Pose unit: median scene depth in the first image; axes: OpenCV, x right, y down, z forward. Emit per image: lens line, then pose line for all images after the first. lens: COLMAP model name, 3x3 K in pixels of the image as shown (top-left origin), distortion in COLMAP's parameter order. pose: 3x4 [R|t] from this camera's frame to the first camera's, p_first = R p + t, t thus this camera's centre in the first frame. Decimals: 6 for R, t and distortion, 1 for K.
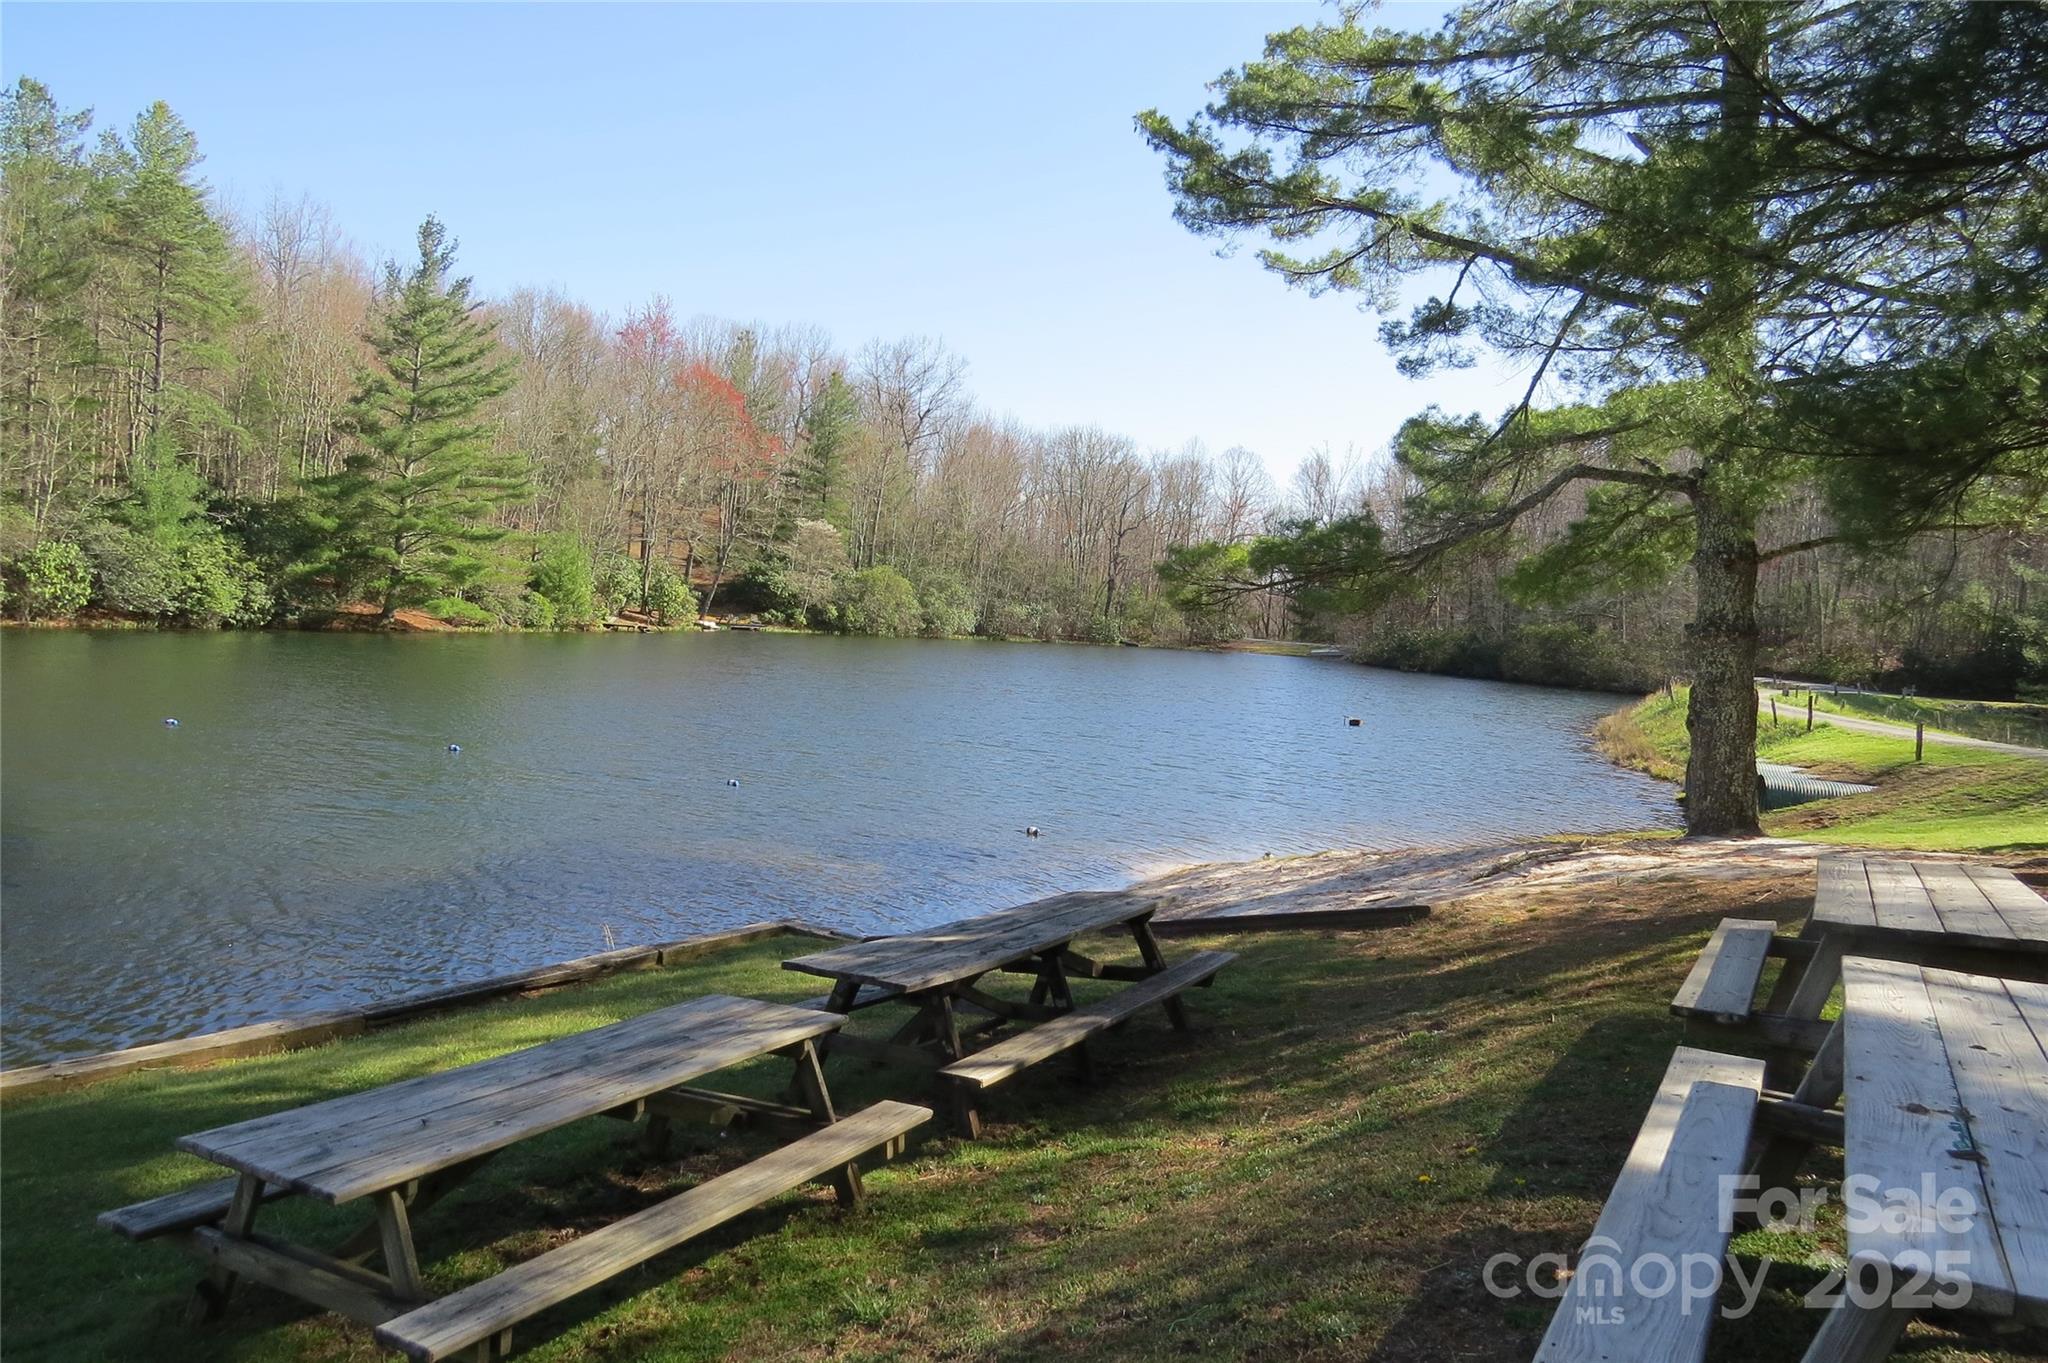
lens RADIAL K [[1492.1, 0, 1018.8], [0, 1492.1, 685.5], [0, 0, 1]] dist [-0.020506, 0.017437]
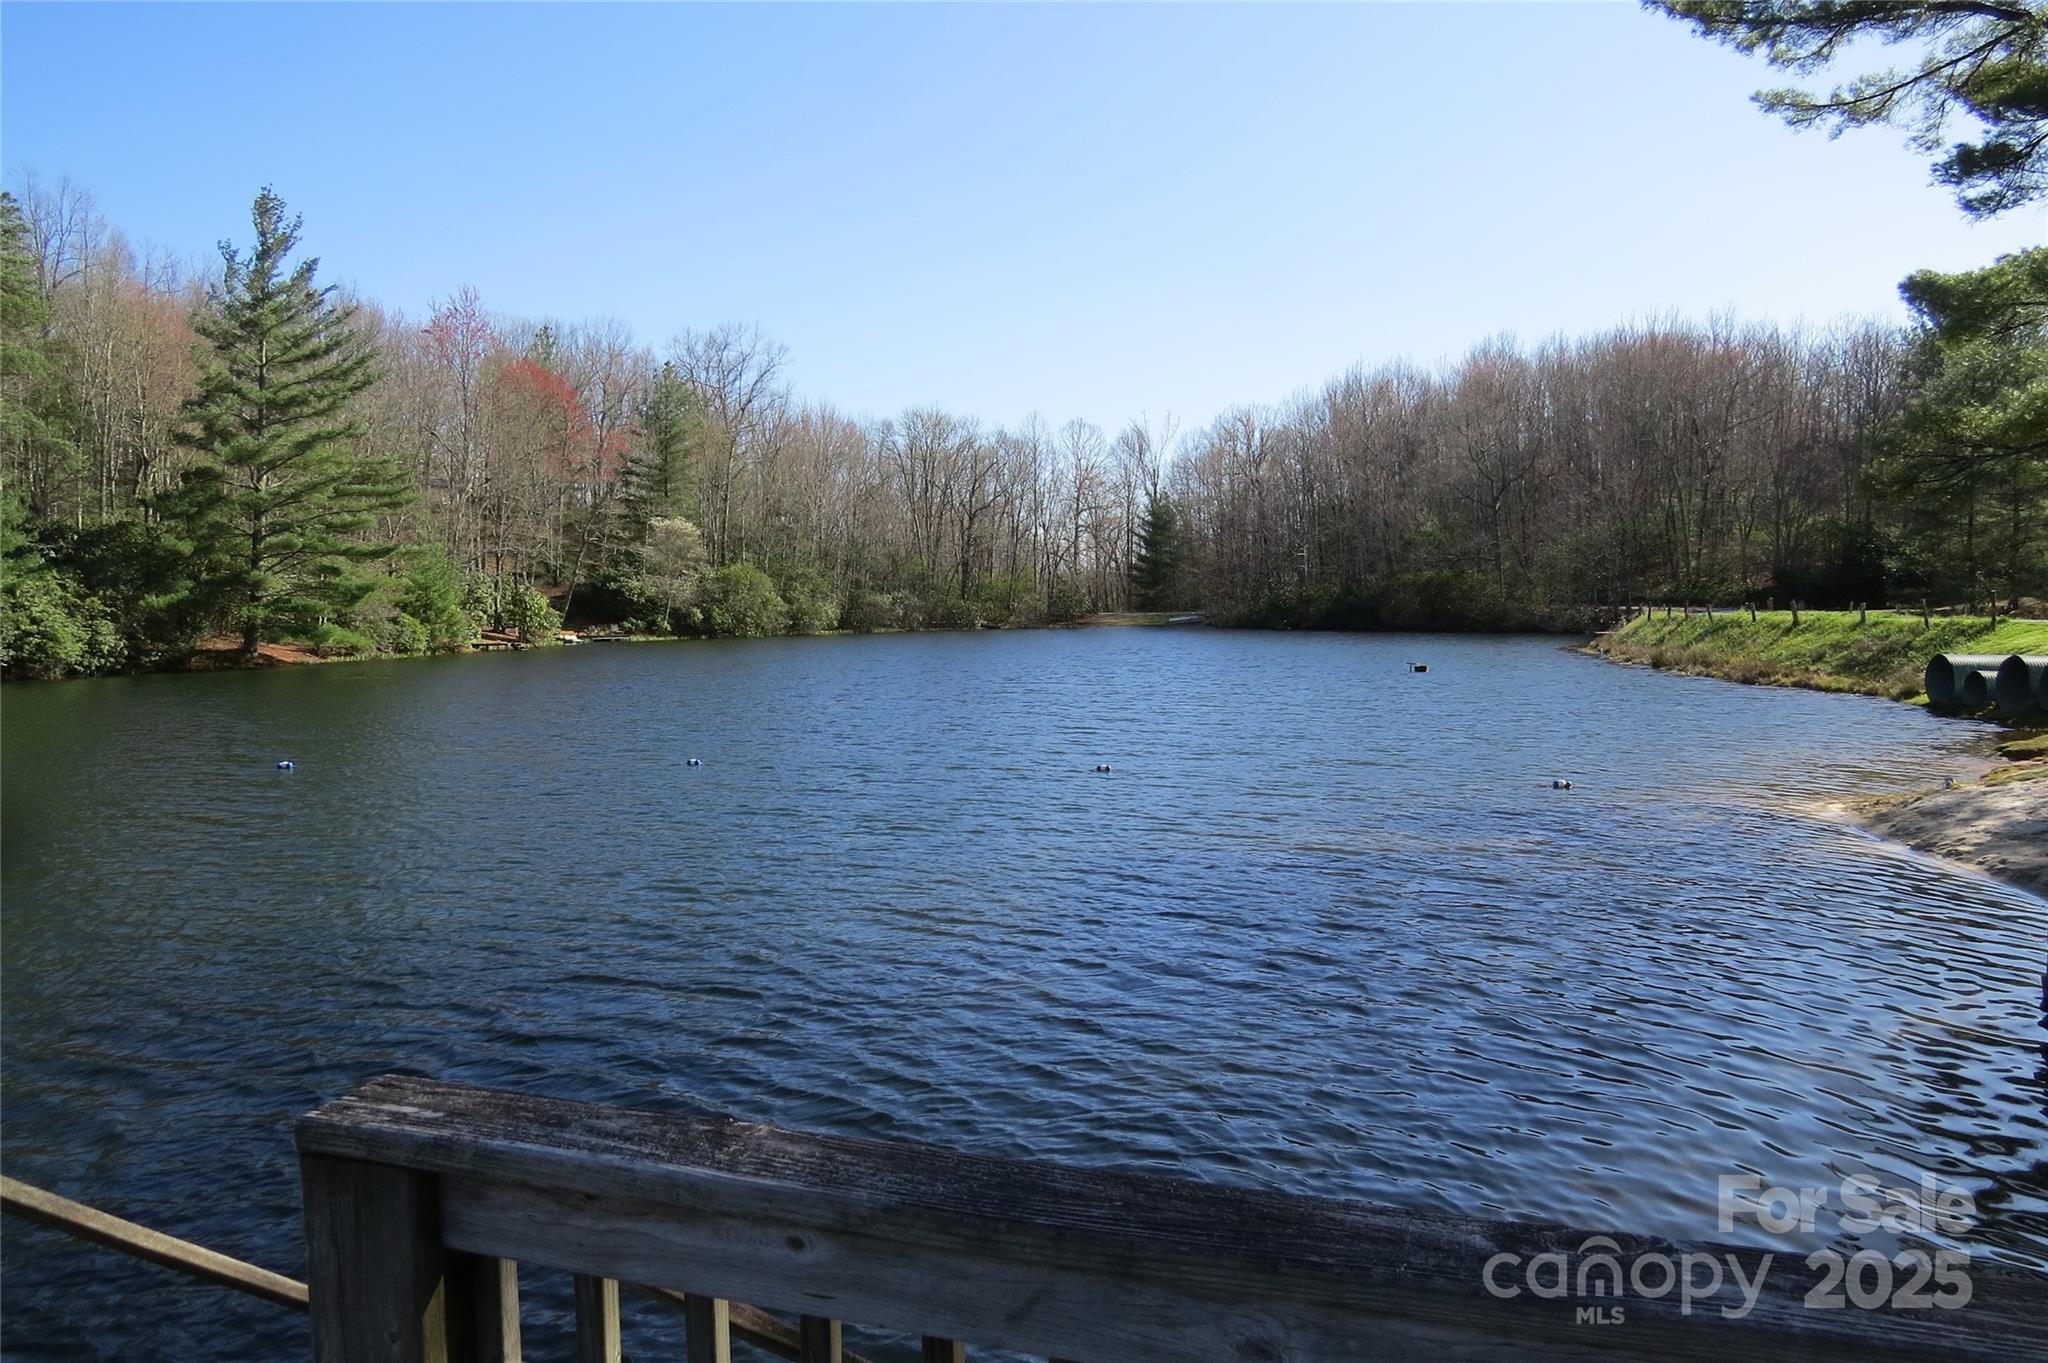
lens RADIAL K [[1492.1, 0, 1028.8], [0, 1492.1, 685.4], [0, 0, 1]] dist [-0.020506, 0.017437]
pose [[0.982427, -0.085049, 0.166141, -0.122127], [0.084267, 0.996374, 0.011767, 0.002015], [-0.166539, 0.002440, 0.986032, 0.064412]]
